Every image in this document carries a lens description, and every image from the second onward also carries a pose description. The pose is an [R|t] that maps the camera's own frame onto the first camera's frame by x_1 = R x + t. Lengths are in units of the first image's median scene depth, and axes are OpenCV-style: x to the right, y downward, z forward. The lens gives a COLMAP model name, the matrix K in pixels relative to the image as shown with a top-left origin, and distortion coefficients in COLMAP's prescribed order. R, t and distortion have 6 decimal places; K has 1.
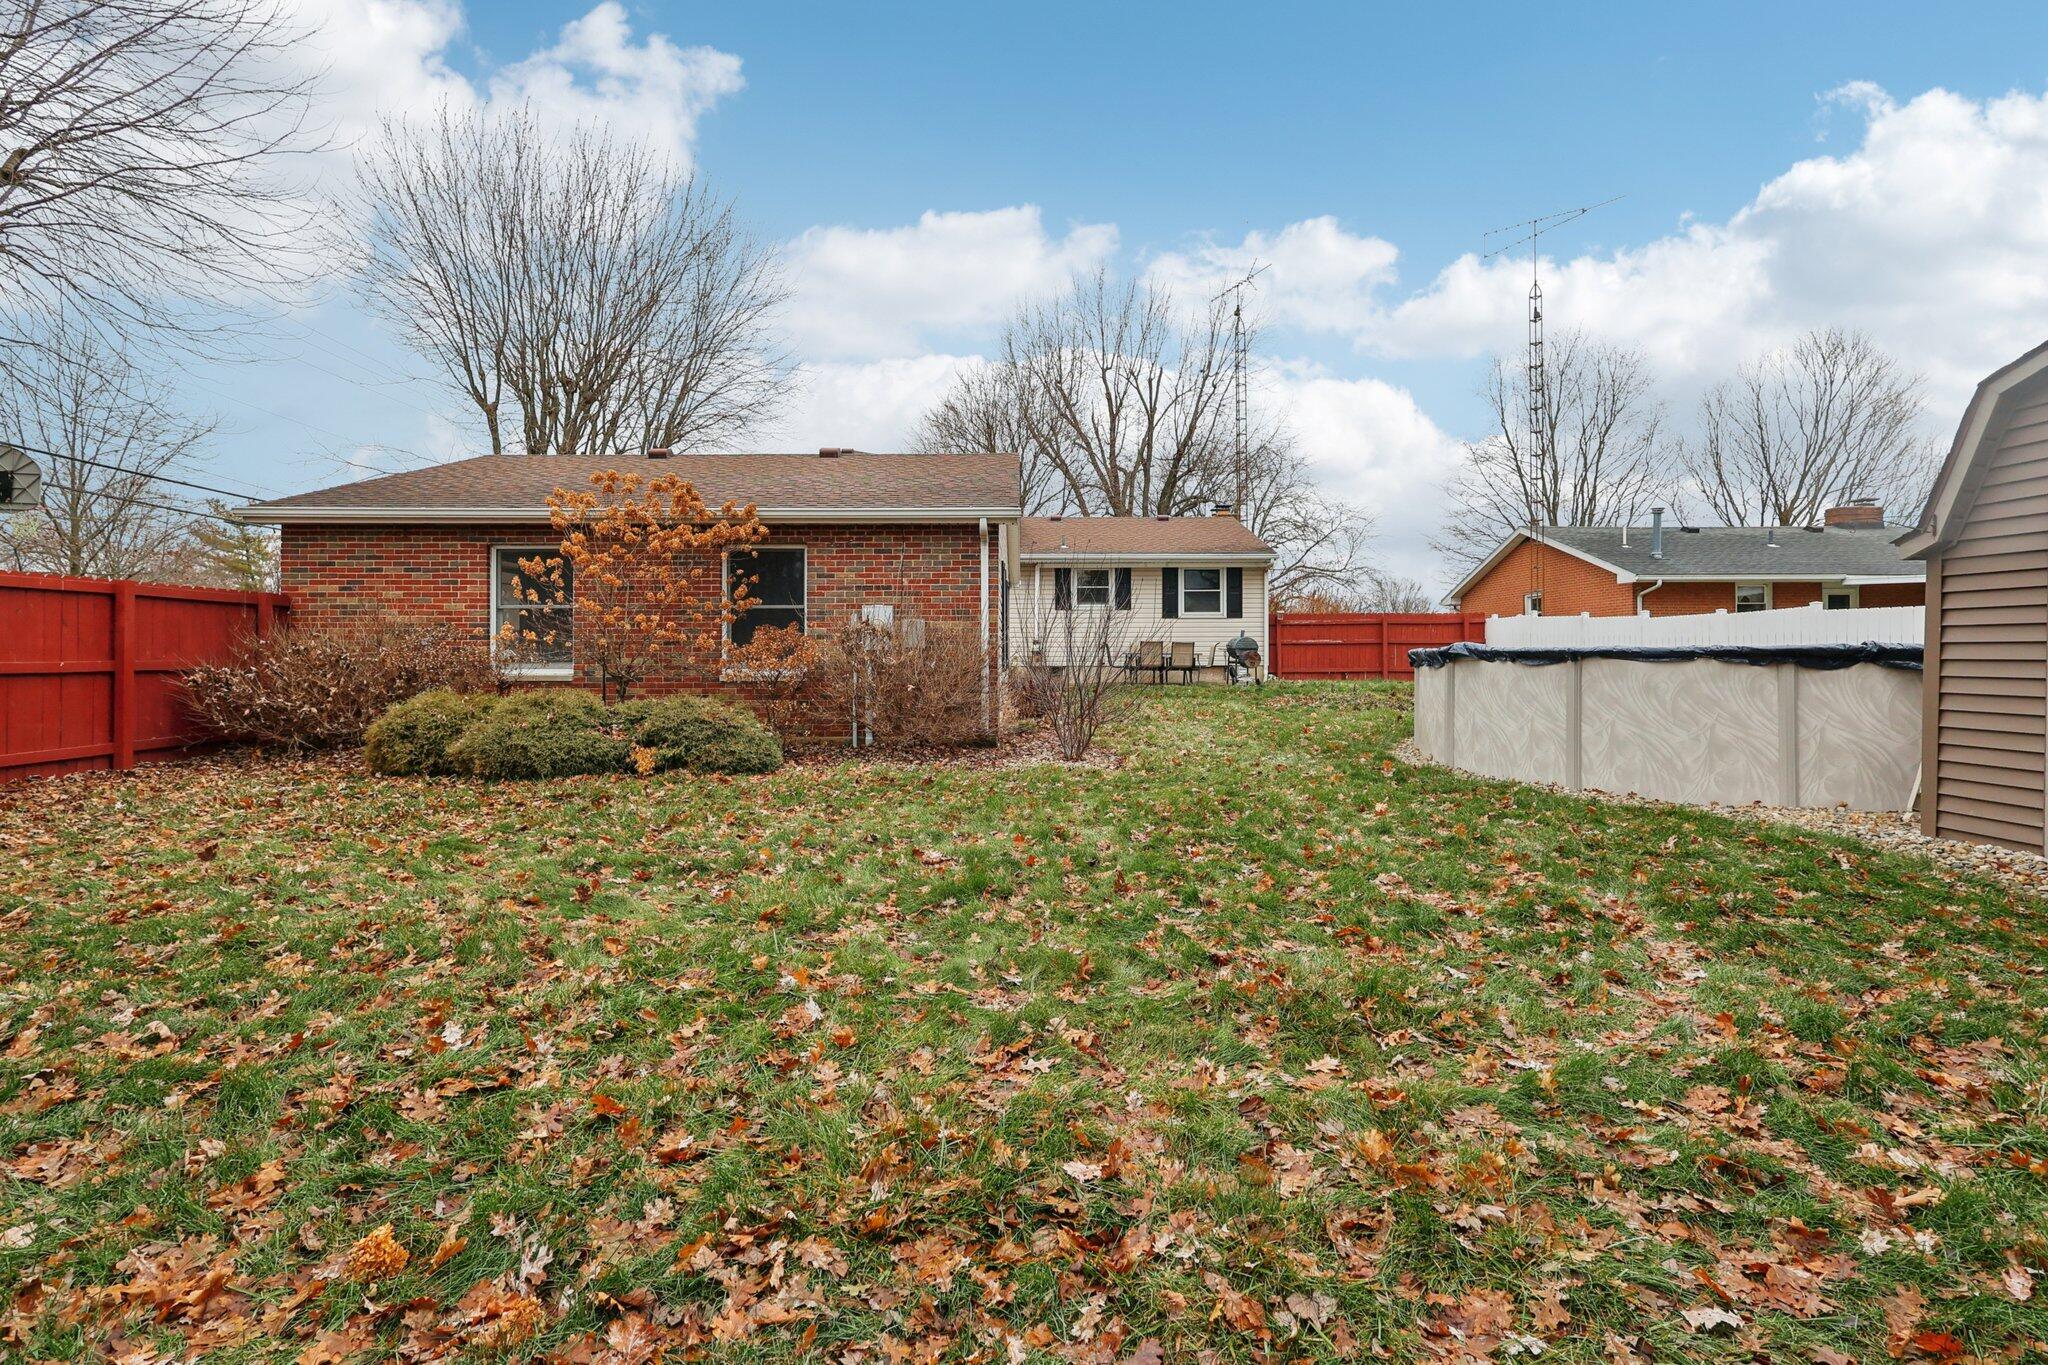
lens RADIAL K [[948.7, 0, 1028.6], [0, 948.7, 669.9], [0, 0, 1]] dist [0.001826, 0.001143]
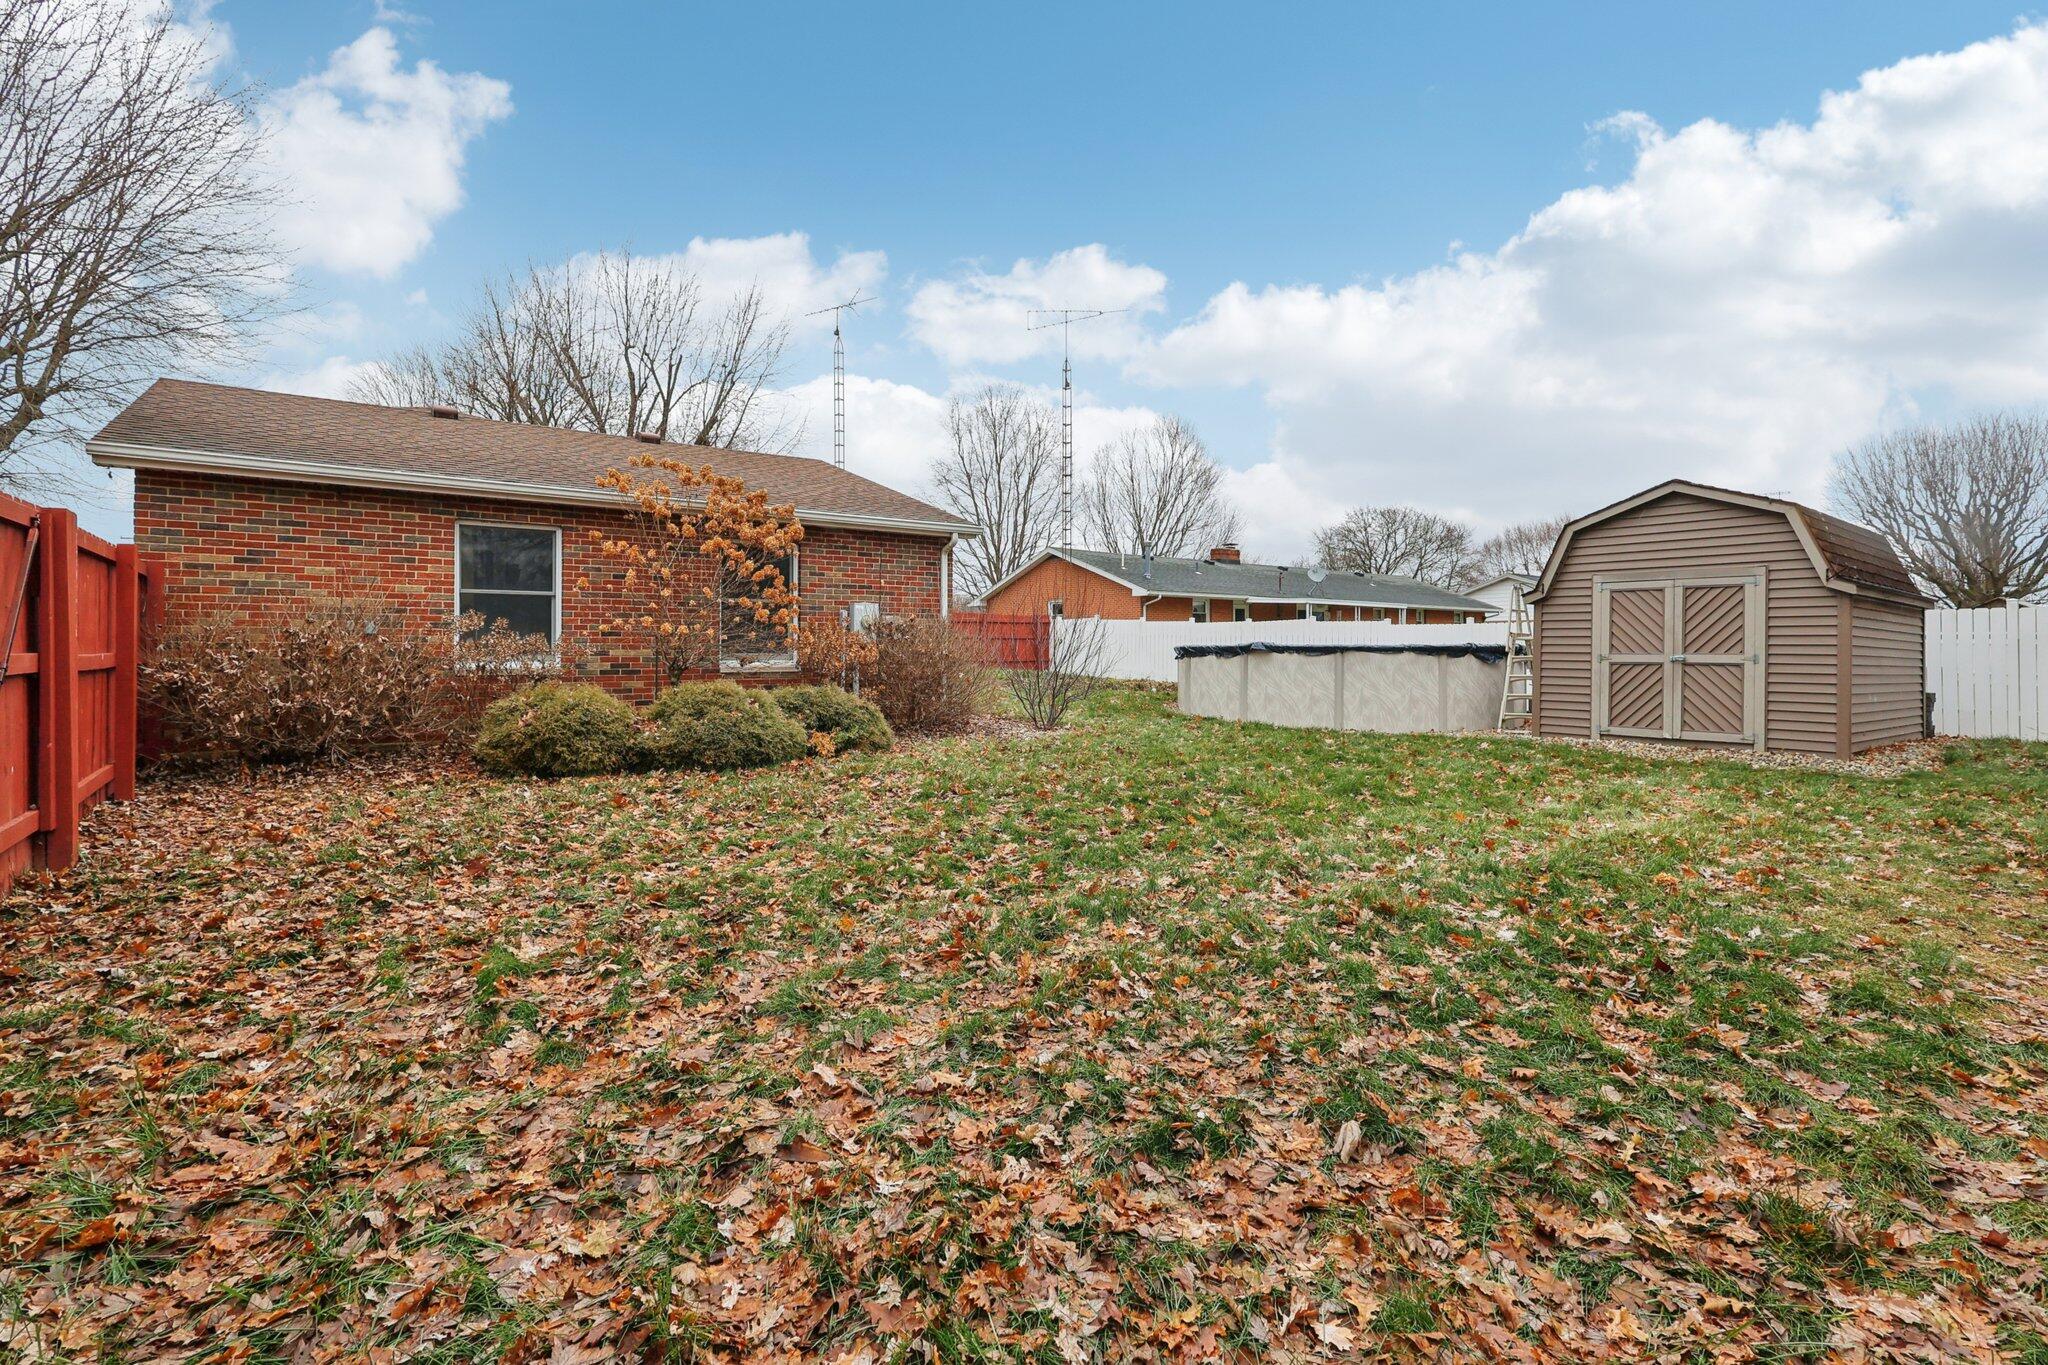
lens RADIAL K [[948.7, 0, 1020.8], [0, 948.7, 670.0], [0, 0, 1]] dist [0.001826, 0.001143]
pose [[0.807531, -0.010734, 0.589728, -0.666875], [0.005796, 0.999931, 0.010264, 0.000507], [-0.589797, -0.004870, 0.807537, -0.010265]]
